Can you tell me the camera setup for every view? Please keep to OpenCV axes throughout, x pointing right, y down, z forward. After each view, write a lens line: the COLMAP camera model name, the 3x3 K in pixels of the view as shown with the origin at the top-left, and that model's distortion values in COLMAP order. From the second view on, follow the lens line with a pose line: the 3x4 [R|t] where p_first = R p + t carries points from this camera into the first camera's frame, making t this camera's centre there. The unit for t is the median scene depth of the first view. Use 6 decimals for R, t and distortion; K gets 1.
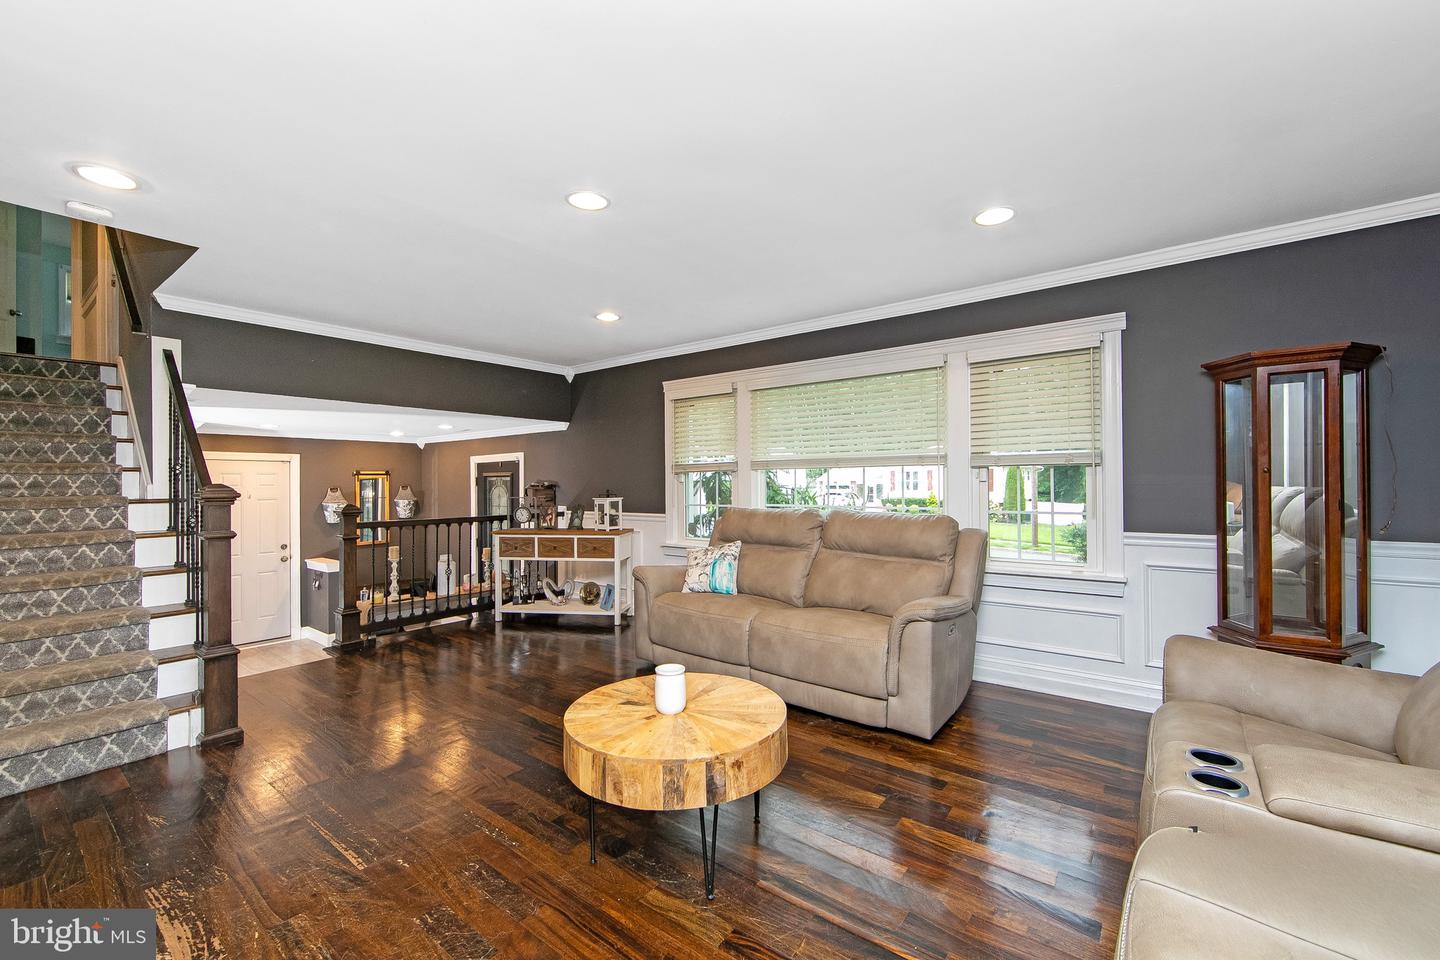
lens RADIAL K [[568.8, 0, 733.6], [0, 568.8, 484.0], [0, 0, 1]] dist [-0.007727, 0.000310]
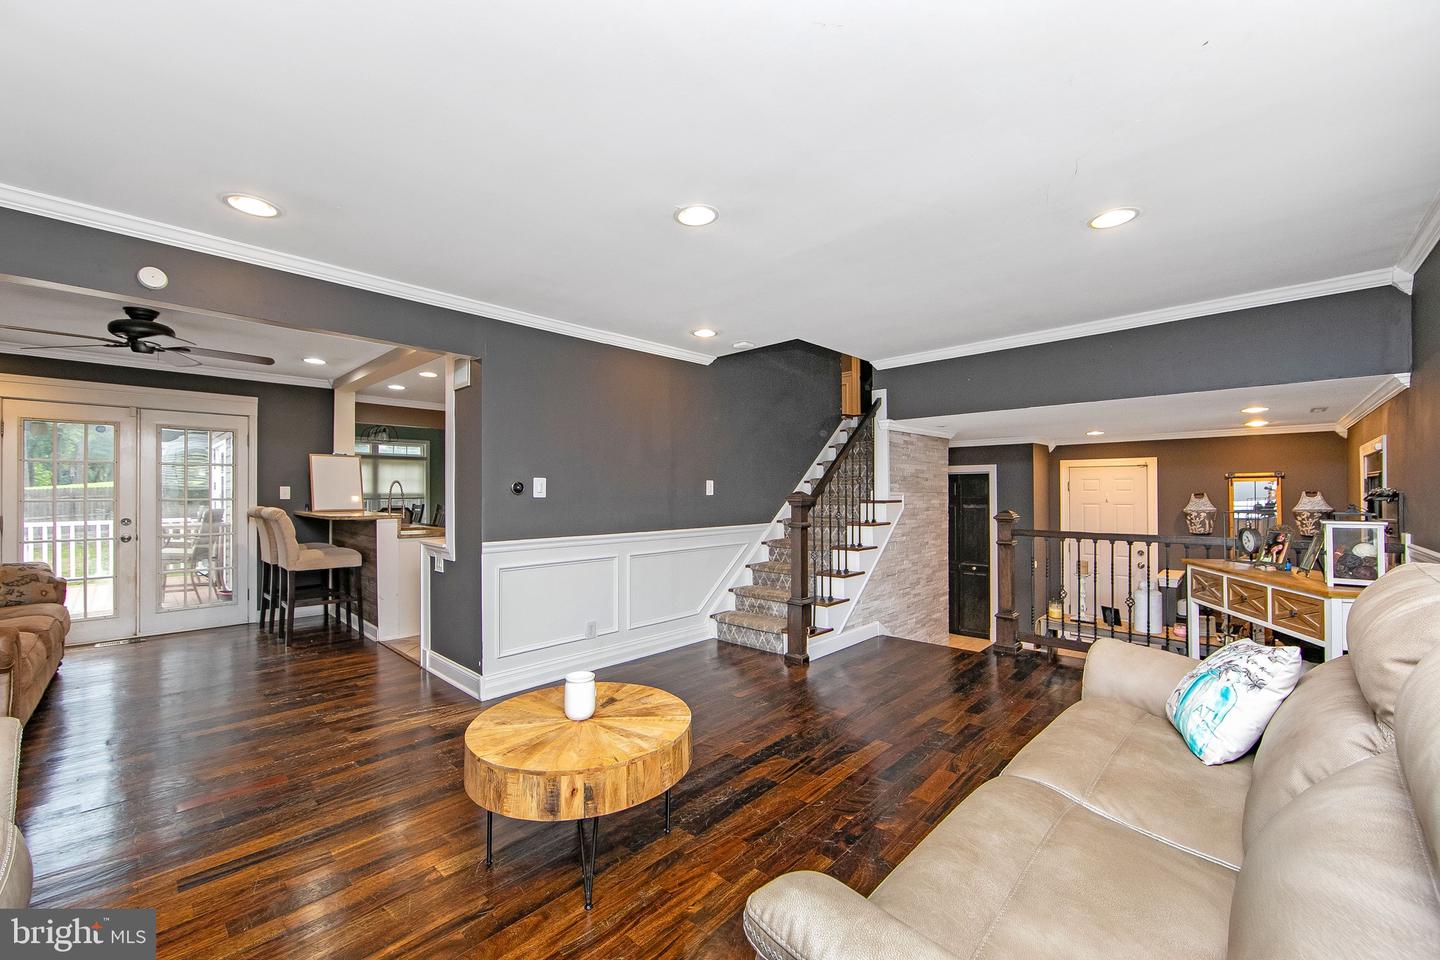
lens RADIAL K [[568.8, 0, 722.9], [0, 568.8, 490.1], [0, 0, 1]] dist [-0.007727, 0.000310]
pose [[-0.111192, 0.005592, -0.993783, 0.353792], [0.006731, 0.999965, 0.004873, -0.009184], [0.993776, -0.006147, -0.111225, 0.539938]]
